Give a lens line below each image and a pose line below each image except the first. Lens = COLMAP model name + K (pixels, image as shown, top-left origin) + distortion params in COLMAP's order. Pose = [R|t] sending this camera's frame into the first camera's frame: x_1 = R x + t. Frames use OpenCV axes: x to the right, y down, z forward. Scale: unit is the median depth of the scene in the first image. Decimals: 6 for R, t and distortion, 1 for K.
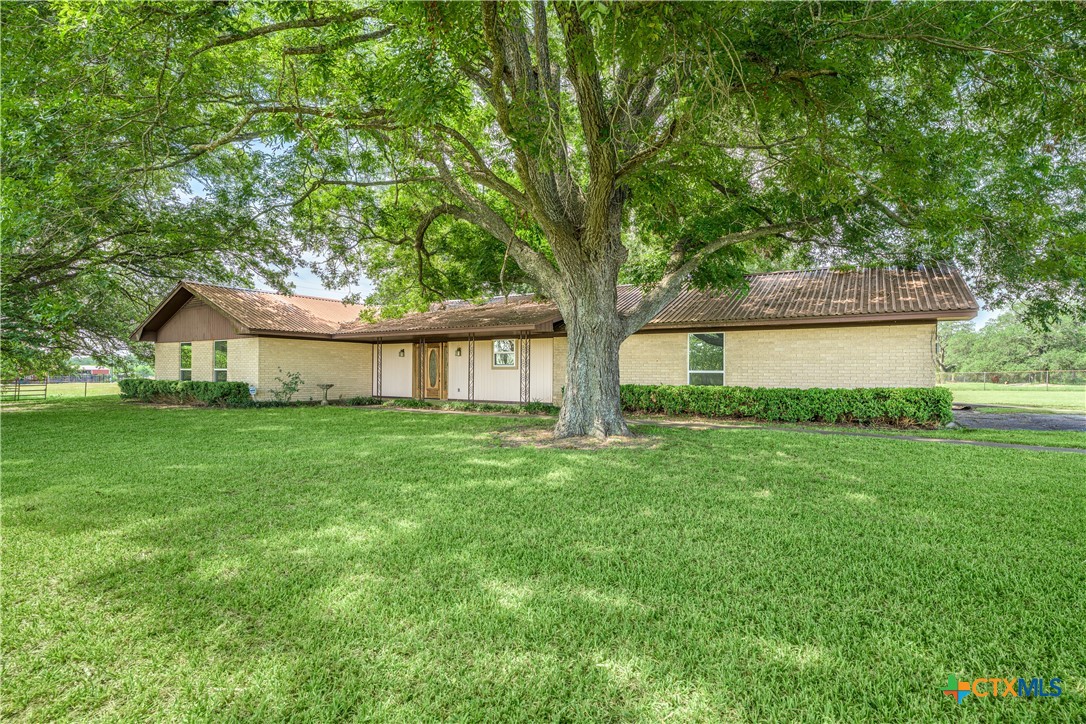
lens RADIAL K [[524.5, 0, 543.0], [0, 524.5, 362.0], [0, 0, 1]] dist [0.000697, 0.000189]
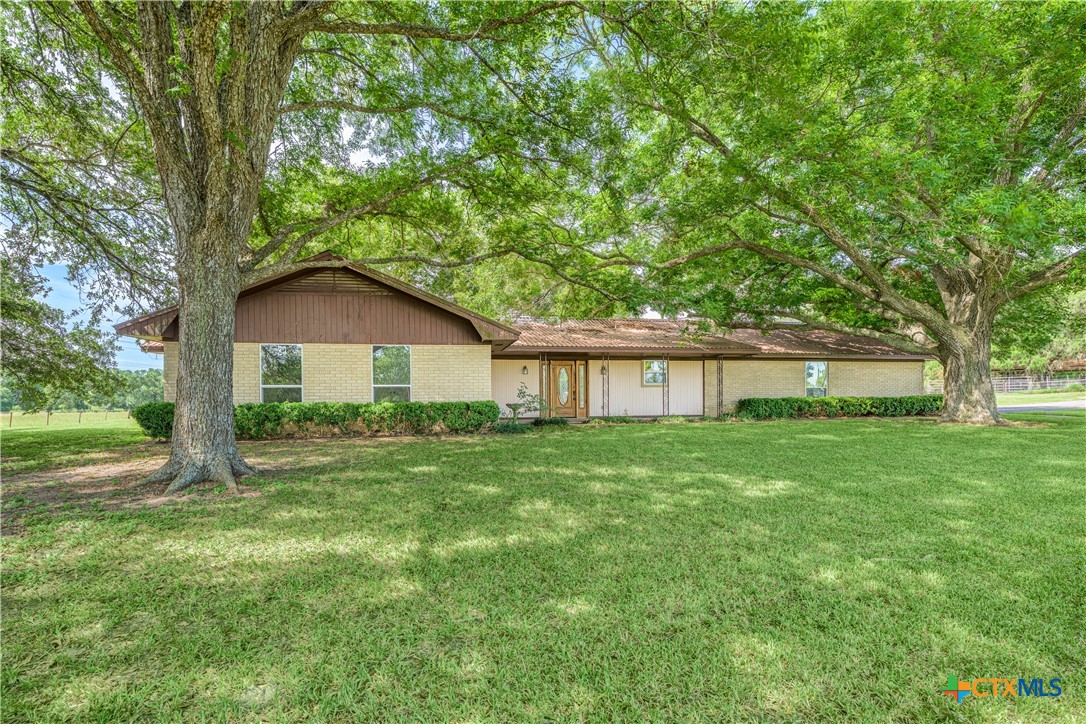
lens RADIAL K [[496.8, 0, 540.3], [0, 496.8, 386.2], [0, 0, 1]] dist [0.001238, 0.000005]
pose [[0.739131, 0.003624, 0.673552, -0.912847], [-0.005087, 0.999987, 0.000201, 0.013238], [-0.673542, -0.003575, 0.739140, 0.355434]]
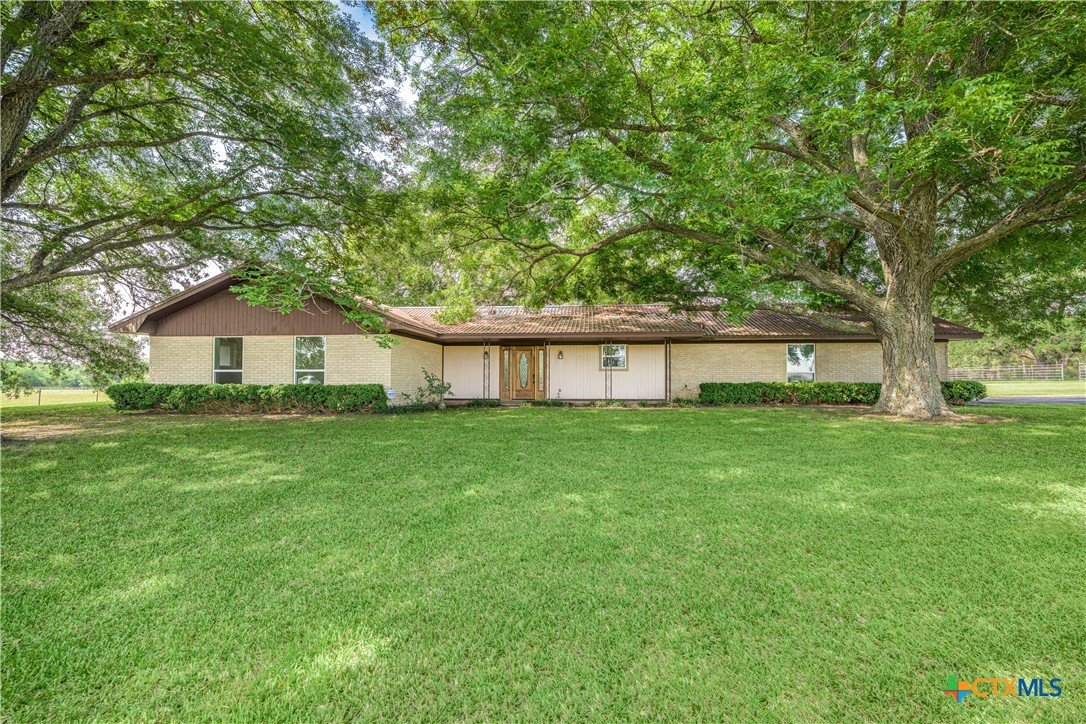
lens RADIAL K [[456.8, 0, 543.0], [0, 456.8, 362.0], [0, 0, 1]] dist [-0.000401, -0.000021]
pose [[0.888420, 0.010566, 0.458910, -0.623564], [-0.004207, 0.999880, -0.014876, 0.009620], [-0.459013, 0.011285, 0.888358, 0.180323]]
